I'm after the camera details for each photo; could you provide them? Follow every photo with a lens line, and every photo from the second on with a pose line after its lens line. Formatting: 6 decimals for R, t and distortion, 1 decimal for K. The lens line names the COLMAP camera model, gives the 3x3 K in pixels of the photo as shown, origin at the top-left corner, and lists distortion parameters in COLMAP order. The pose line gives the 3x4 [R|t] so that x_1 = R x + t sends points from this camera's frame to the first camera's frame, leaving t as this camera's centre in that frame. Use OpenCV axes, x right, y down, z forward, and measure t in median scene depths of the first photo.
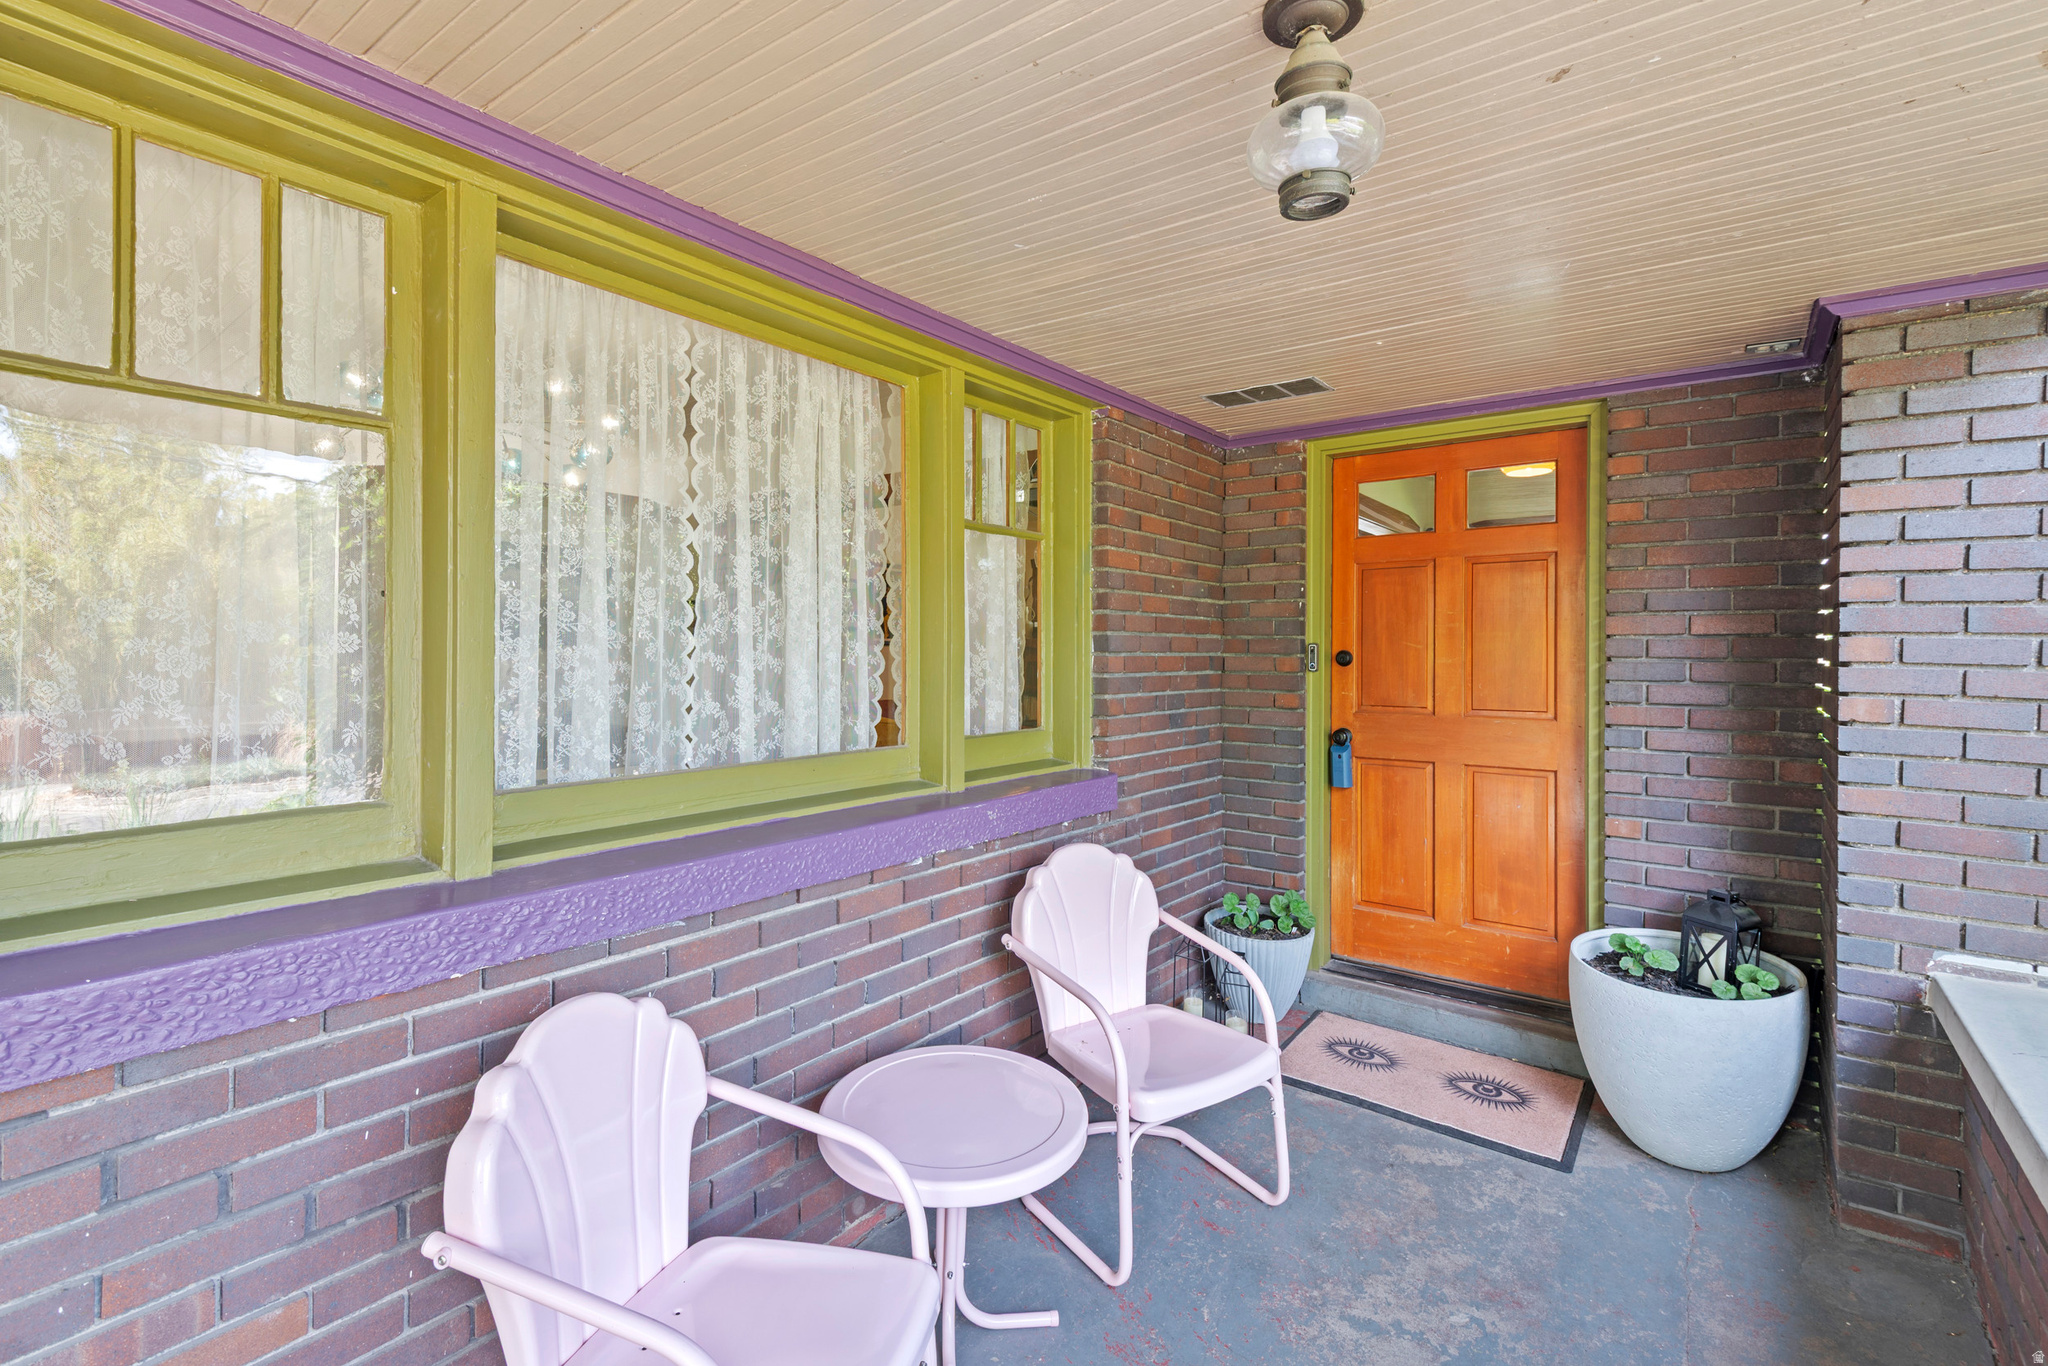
lens RADIAL K [[934.5, 0, 1032.0], [0, 934.5, 654.7], [0, 0, 1]] dist [0.042475, -0.020529]
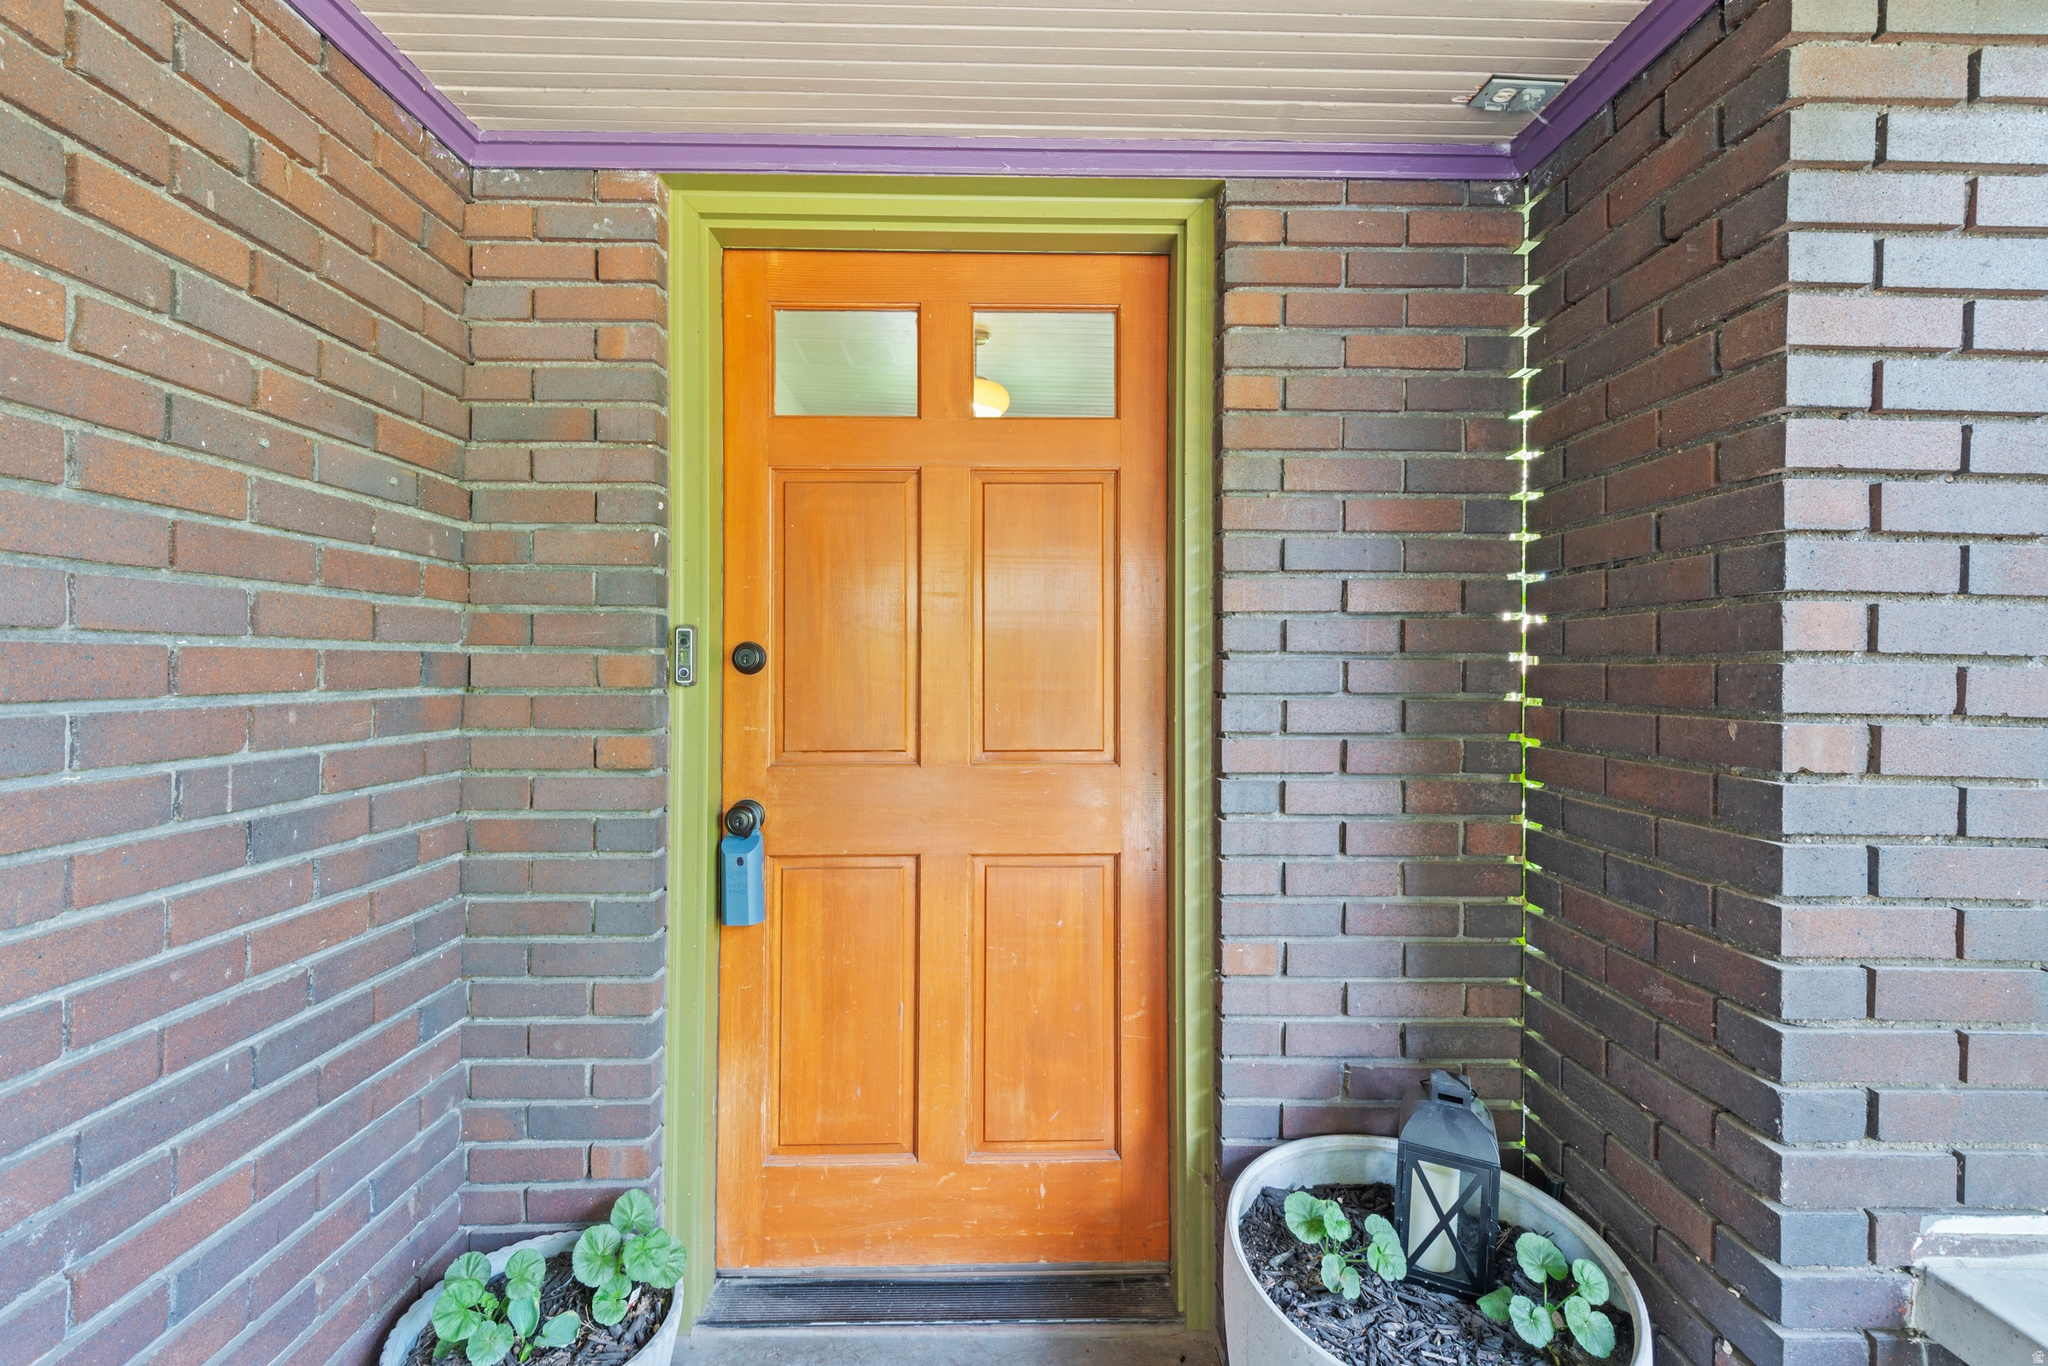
lens RADIAL K [[934.5, 0, 1032.0], [0, 934.5, 654.7], [0, 0, 1]] dist [0.042475, -0.020529]
pose [[0.791974, 0.003895, 0.610543, 0.152925], [0.003105, 0.999941, -0.010408, 0.007927], [-0.610547, 0.010139, 0.791915, 0.530825]]
